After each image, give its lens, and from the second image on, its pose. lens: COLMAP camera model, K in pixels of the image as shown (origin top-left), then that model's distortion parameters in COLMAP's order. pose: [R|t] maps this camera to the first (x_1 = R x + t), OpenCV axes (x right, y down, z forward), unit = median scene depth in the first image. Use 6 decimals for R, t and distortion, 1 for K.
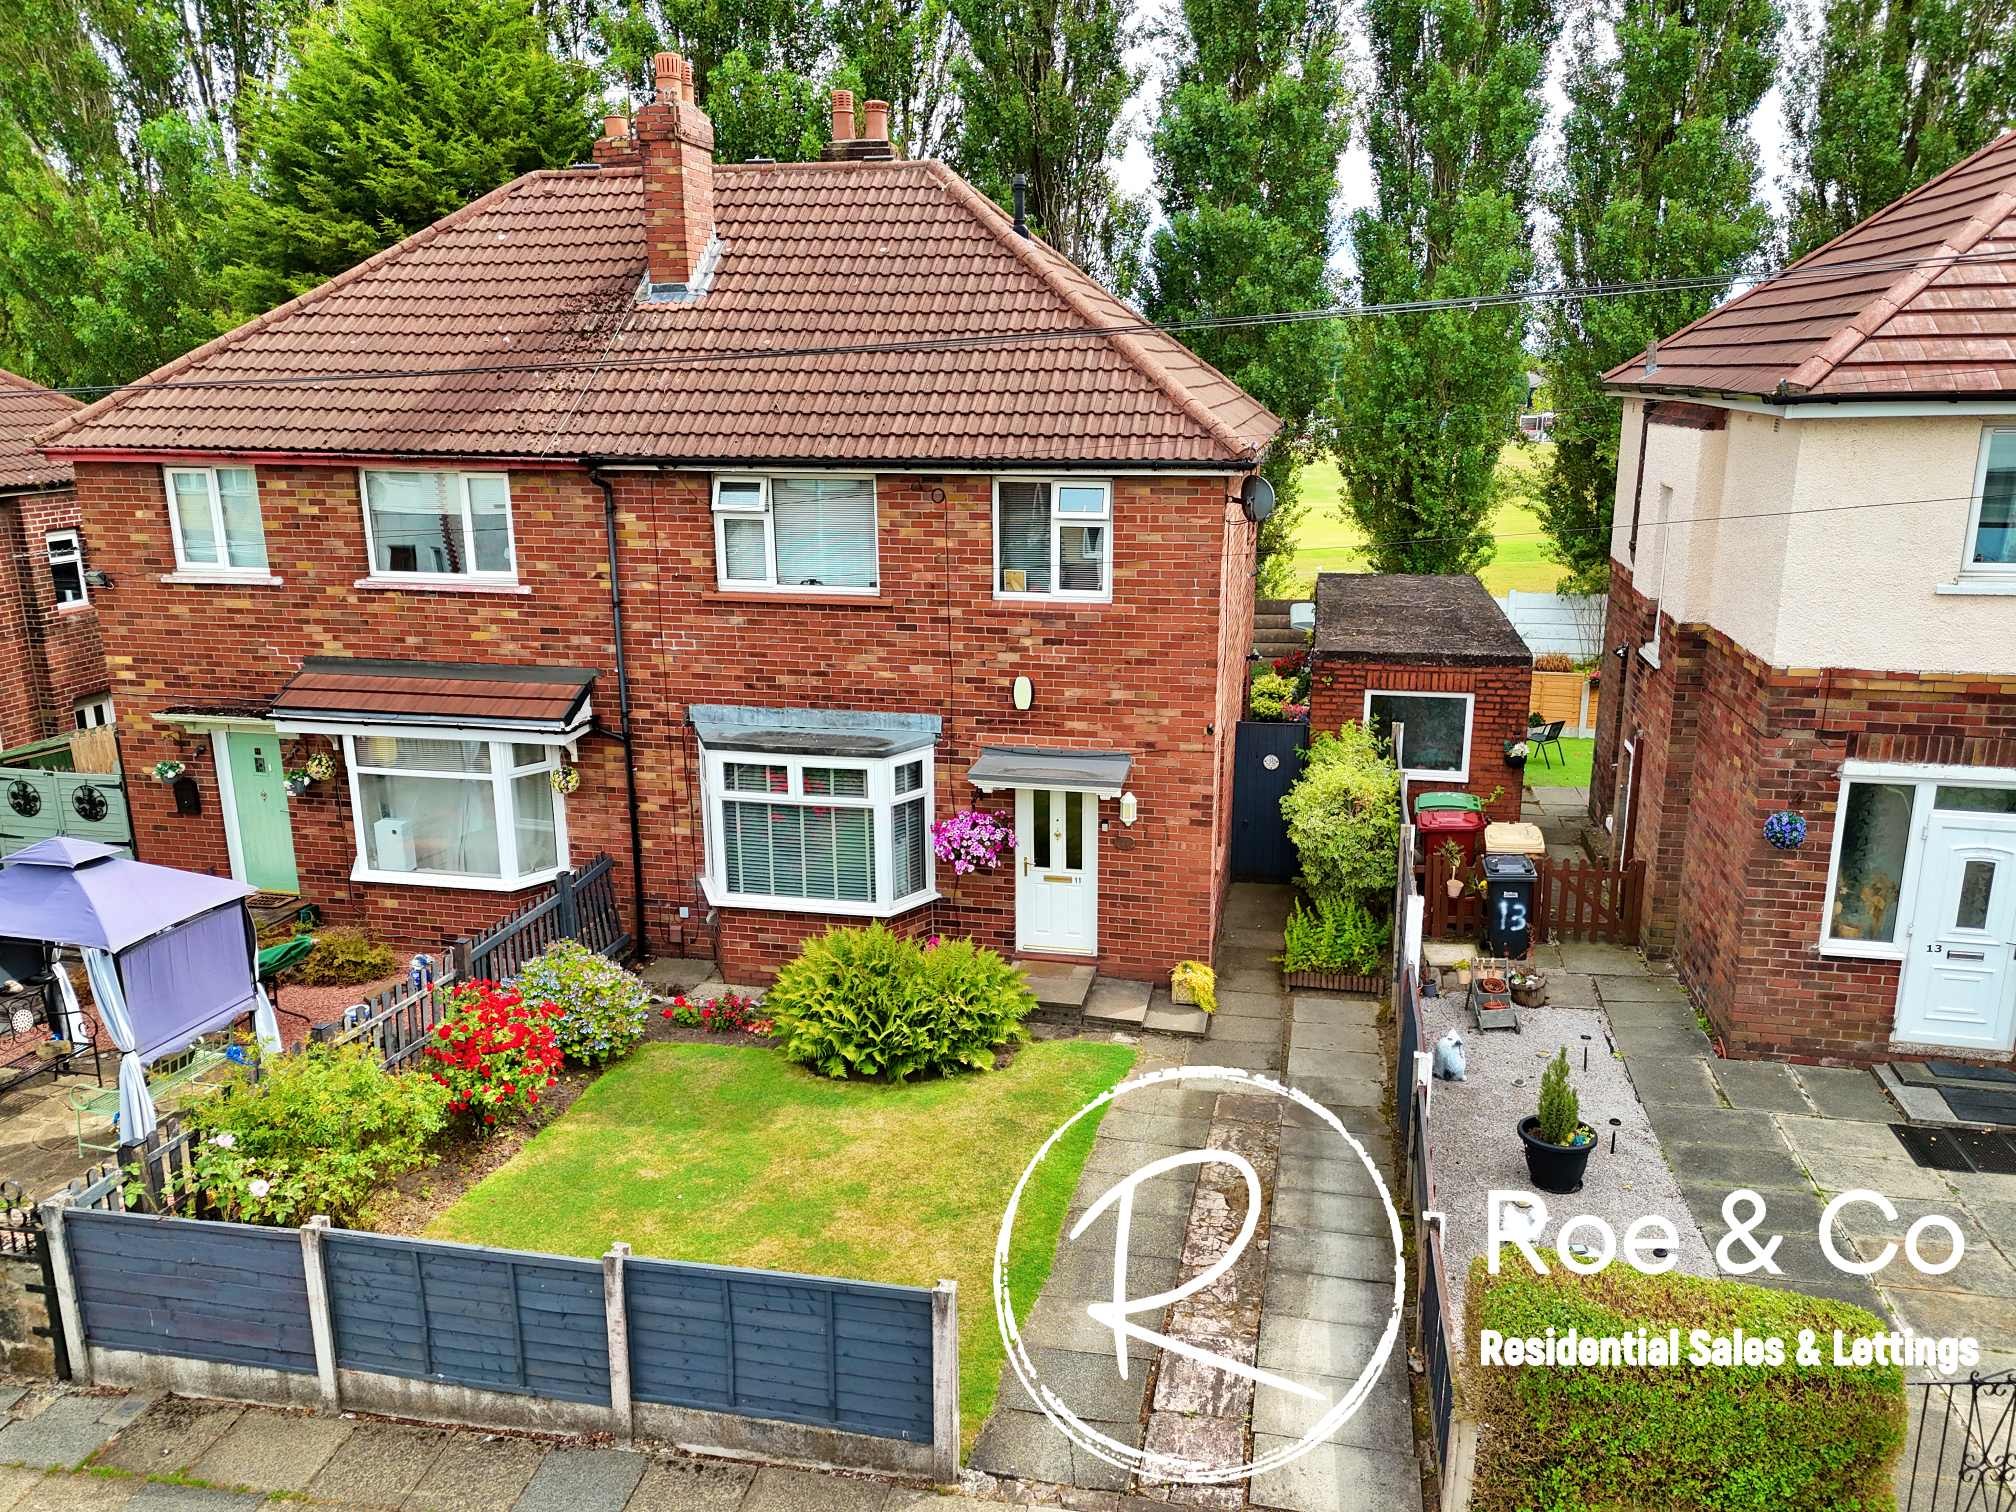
lens RADIAL K [[1474.2, 0, 1010.3], [0, 1474.2, 753.9], [0, 0, 1]] dist [0.069567, -0.033248]
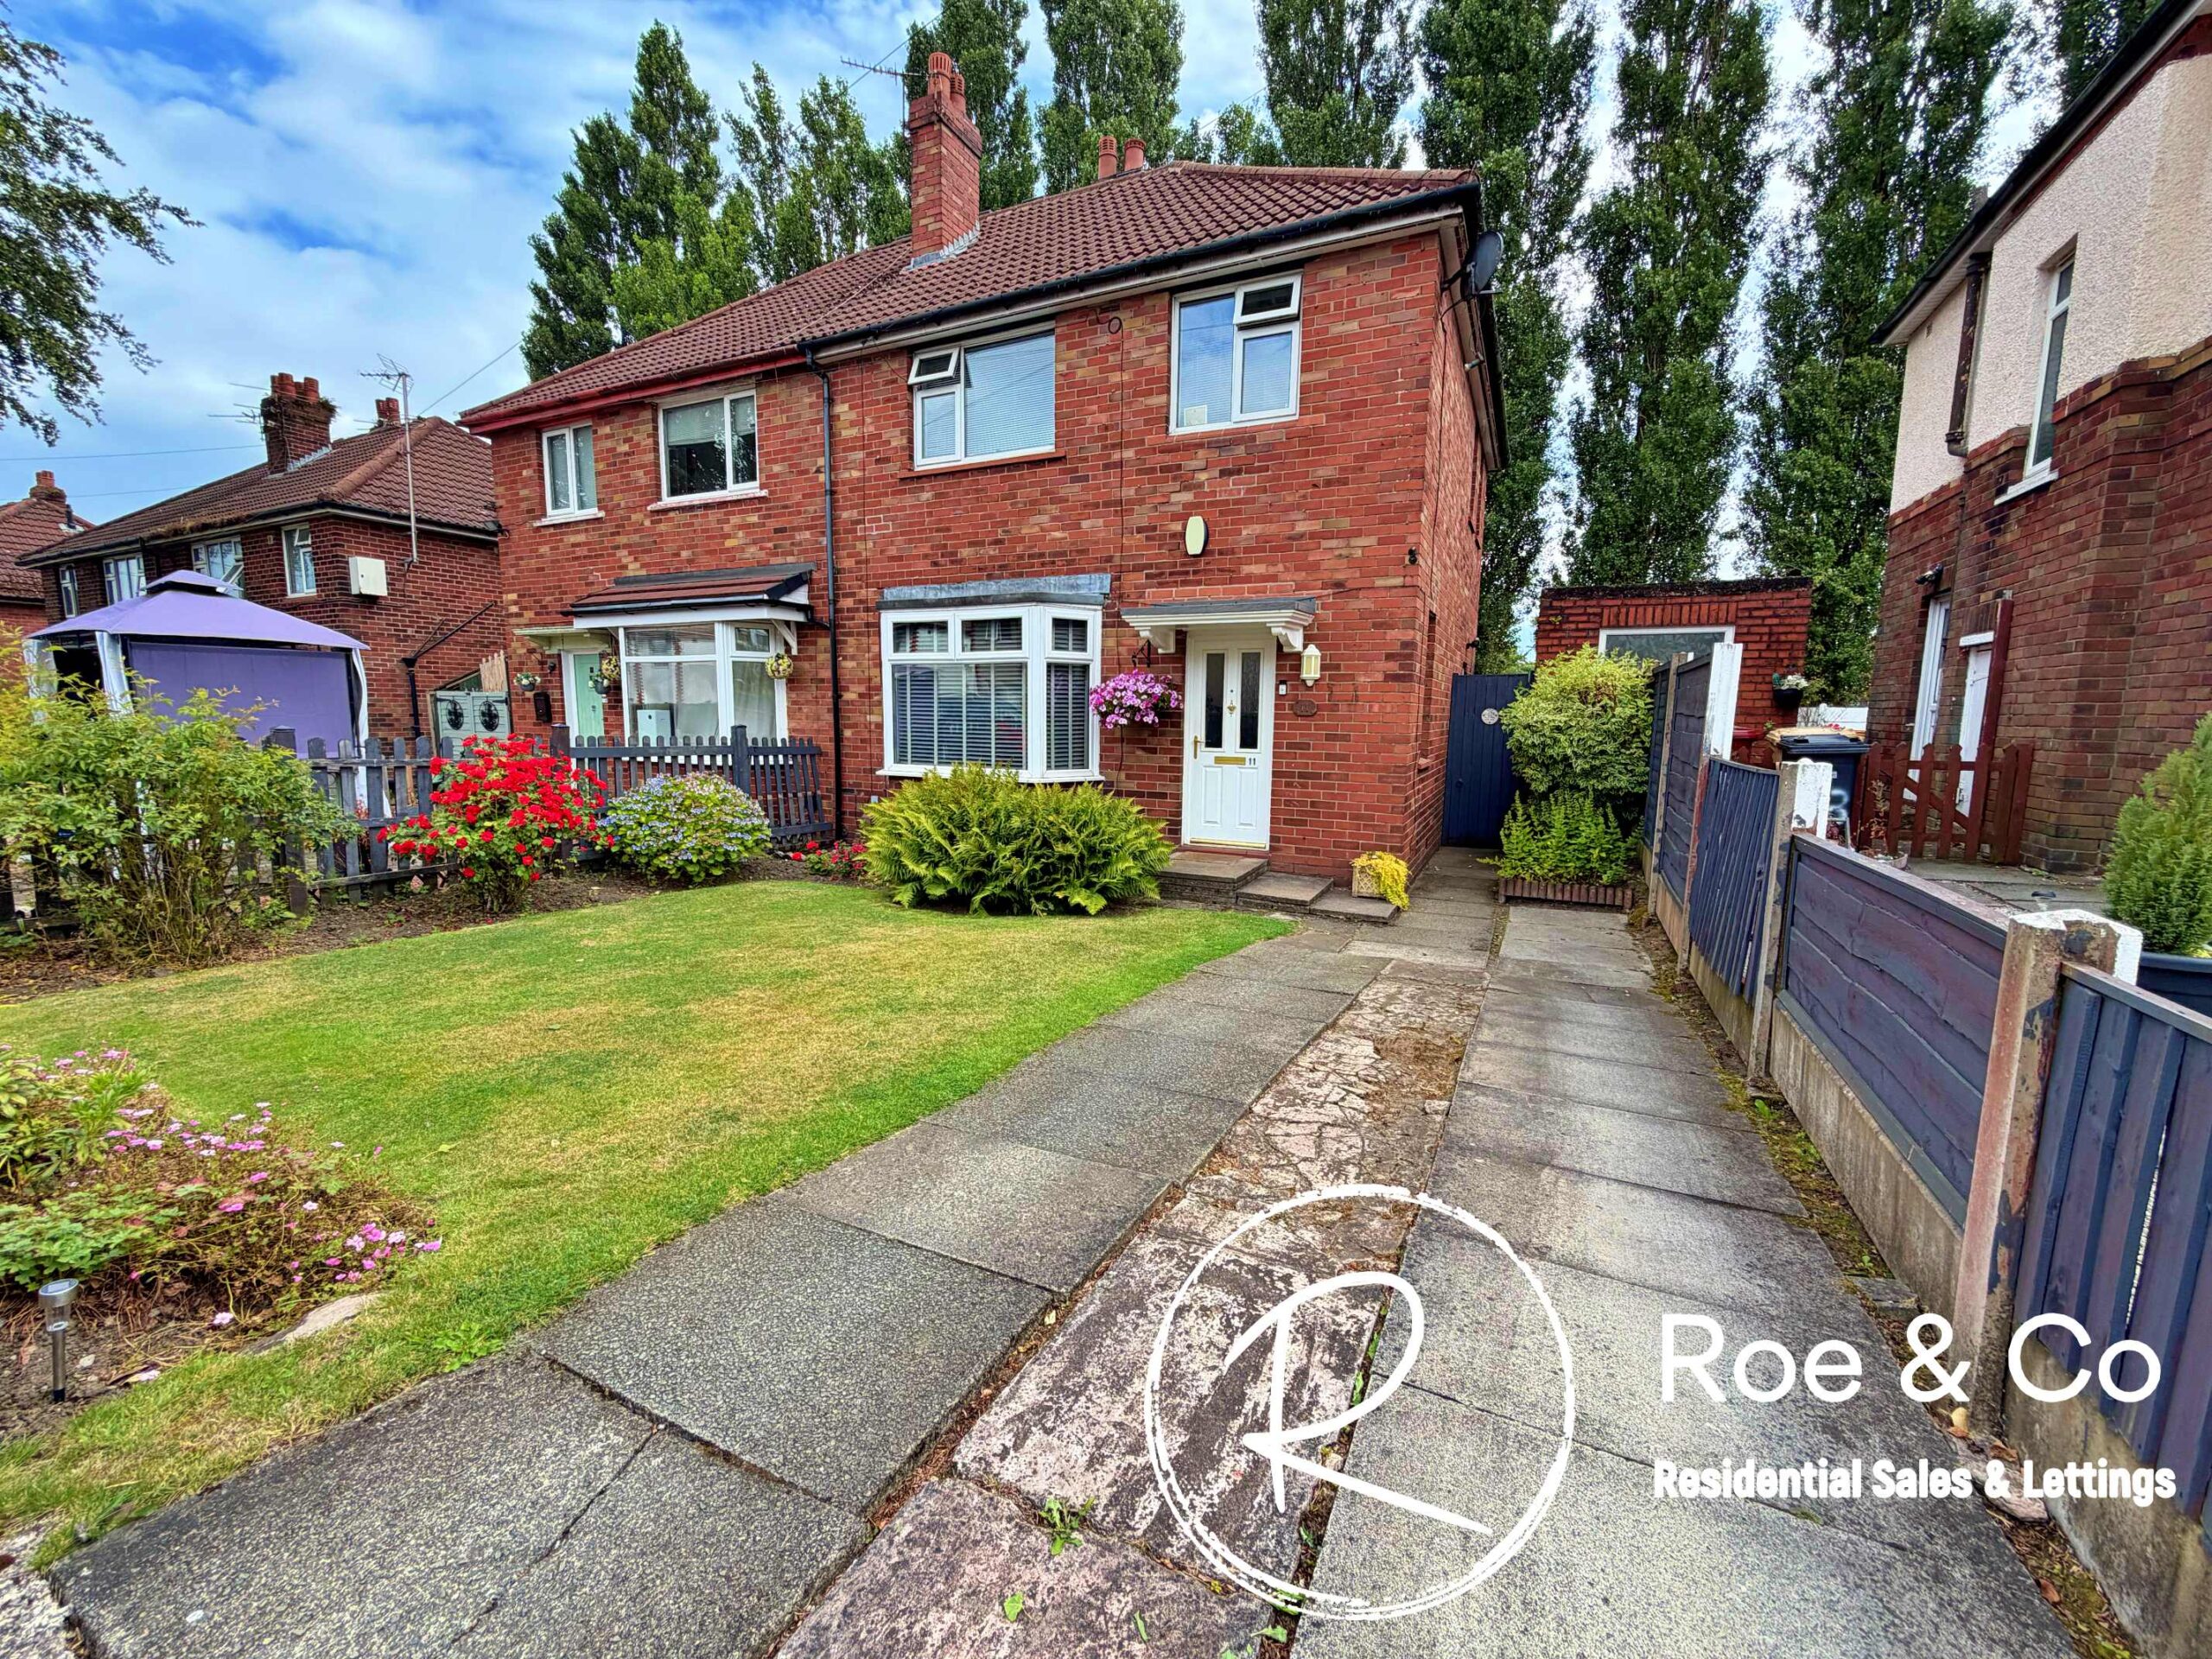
lens RADIAL K [[877.6, 0, 1099.8], [0, 877.6, 828.5], [0, 0, 1]] dist [-0.001159, -0.000321]
pose [[0.968143, 0.050239, -0.245305, 0.089479], [-0.079960, 0.990402, -0.112741, 0.194519], [0.237286, 0.128764, 0.962868, 0.478981]]
